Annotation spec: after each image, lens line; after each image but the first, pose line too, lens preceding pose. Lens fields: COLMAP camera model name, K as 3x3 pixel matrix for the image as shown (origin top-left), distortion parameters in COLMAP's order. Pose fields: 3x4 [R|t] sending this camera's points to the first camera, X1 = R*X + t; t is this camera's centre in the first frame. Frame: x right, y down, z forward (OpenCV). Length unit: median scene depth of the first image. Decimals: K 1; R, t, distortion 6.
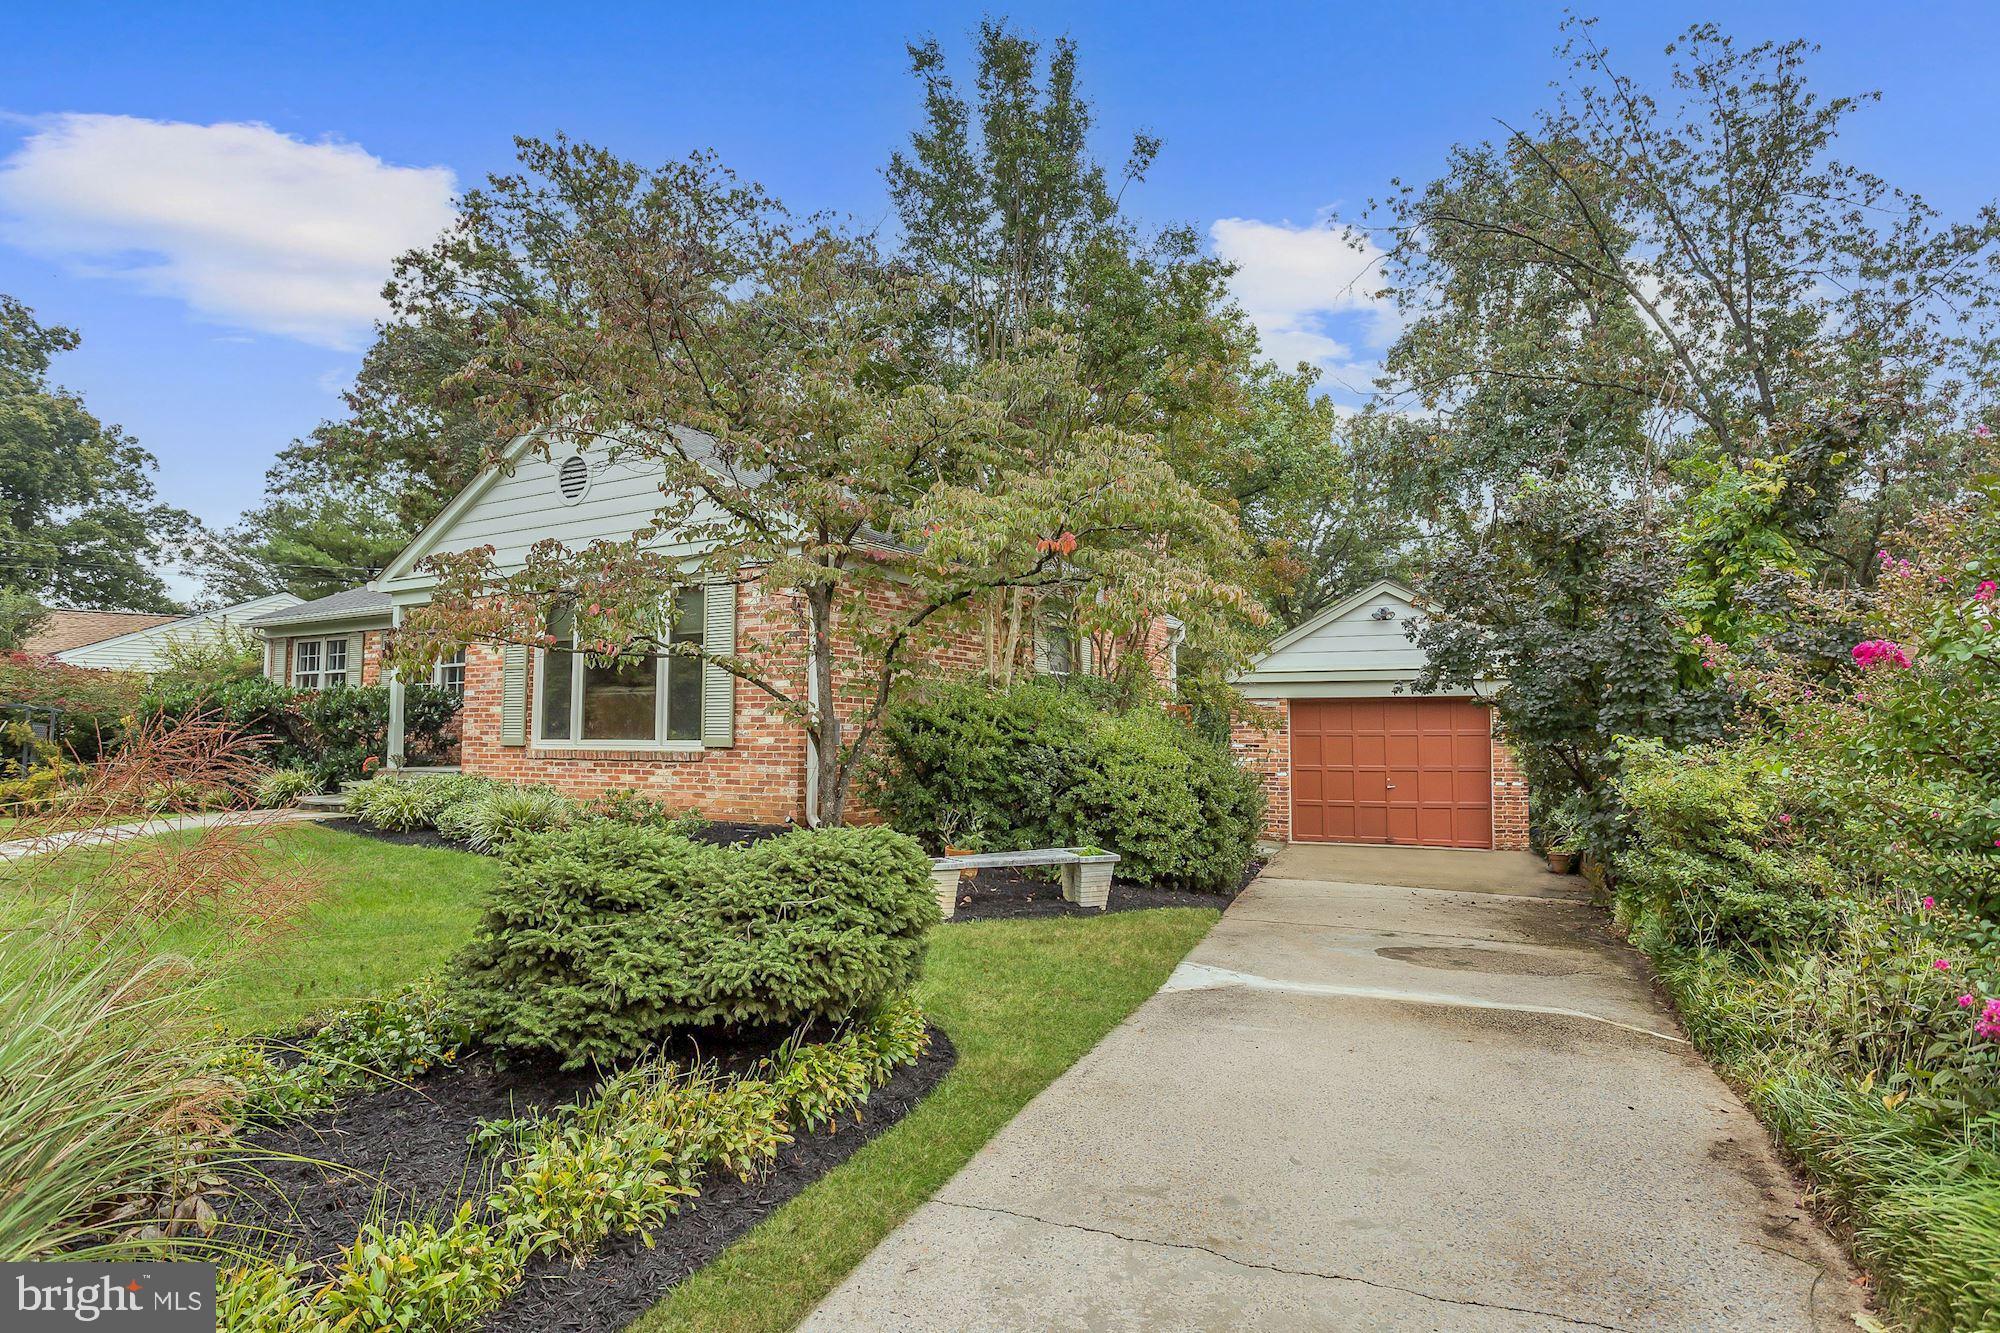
lens RADIAL K [[1185.2, 0, 1000.0], [0, 1185.2, 666.5], [0, 0, 1]] dist [-0.024778, -0.000848]
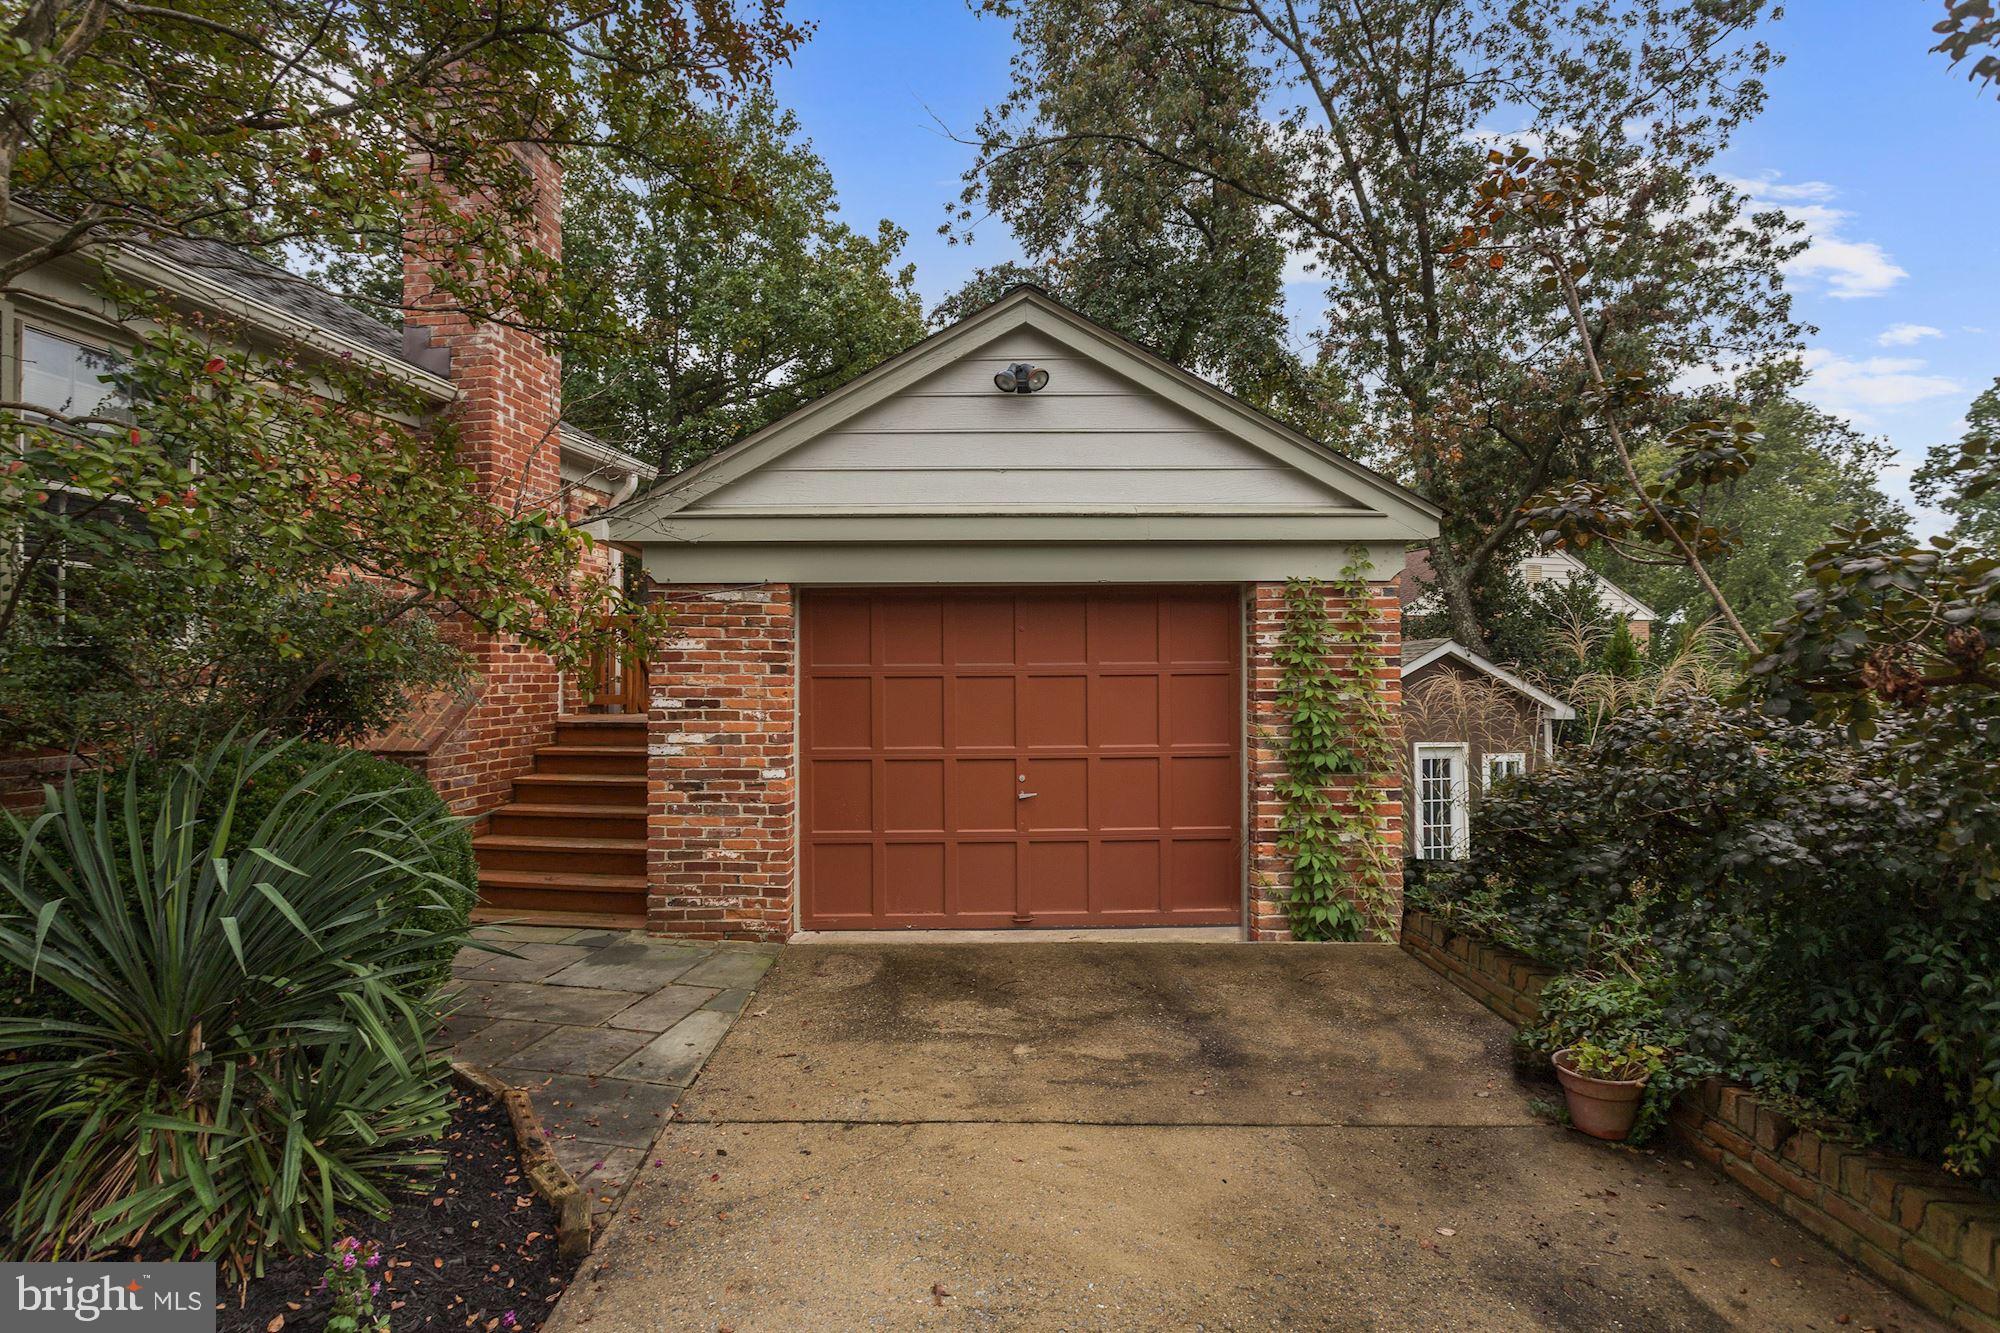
lens RADIAL K [[947.8, 0, 988.6], [0, 947.8, 661.6], [0, 0, 1]] dist [0.005685, 0.000594]
pose [[0.941086, -0.008849, 0.338052, 0.114359], [-0.010961, 0.998334, 0.056648, 0.019729], [-0.337990, -0.057016, 0.939421, 0.390693]]
